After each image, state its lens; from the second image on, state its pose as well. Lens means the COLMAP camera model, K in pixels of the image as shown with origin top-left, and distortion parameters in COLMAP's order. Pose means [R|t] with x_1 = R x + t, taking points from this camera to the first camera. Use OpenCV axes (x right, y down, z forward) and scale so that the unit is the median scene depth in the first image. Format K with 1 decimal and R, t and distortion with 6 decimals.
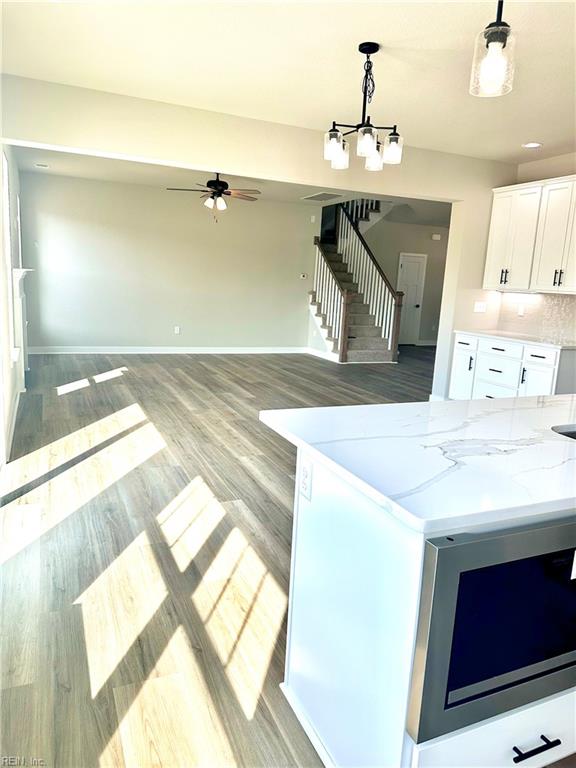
lens RADIAL K [[539.0, 0, 288.0], [0, 539.0, 384.0], [0, 0, 1]] dist [0.130934, -0.181982]
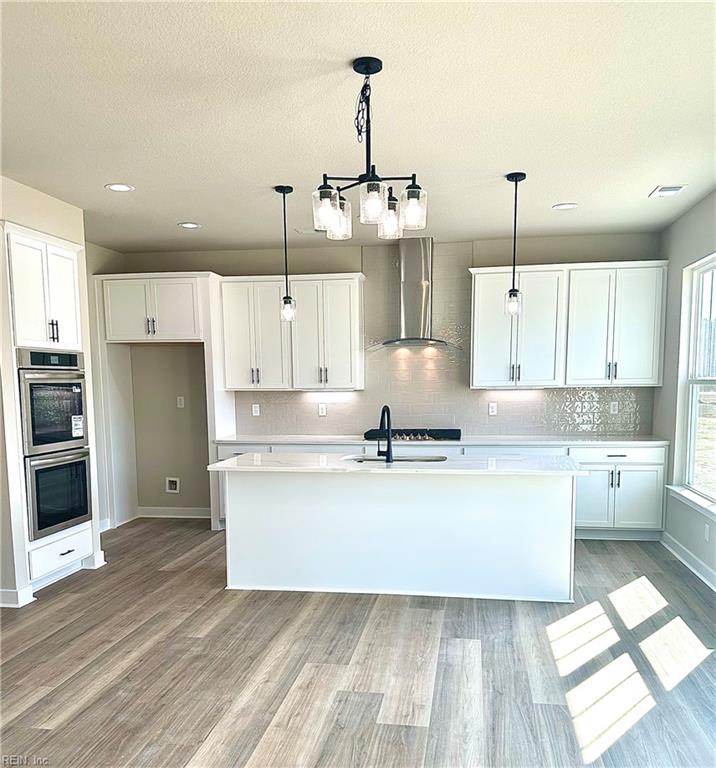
lens RADIAL K [[702.5, 0, 355.7], [0, 702.5, 472.2], [0, 0, 1]] dist [0.208142, -0.487909]
pose [[-0.837626, -0.112983, 0.534432, -0.267224], [0.066674, 0.949913, 0.305319, -0.288419], [-0.542160, 0.291376, -0.788138, 1.326028]]
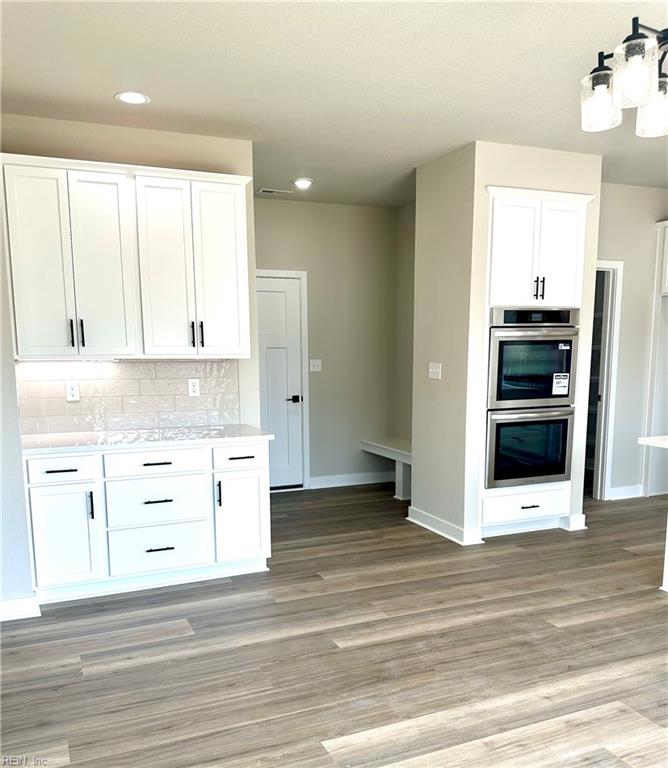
lens RADIAL K [[680.2, 0, 333.1], [0, 680.2, 456.5], [0, 0, 1]] dist [0.130848, -0.229348]
pose [[0.002289, -0.212018, 0.977263, -0.364737], [0.190031, 0.959550, 0.207730, -0.221346], [-0.981775, 0.185235, 0.042486, 0.962432]]
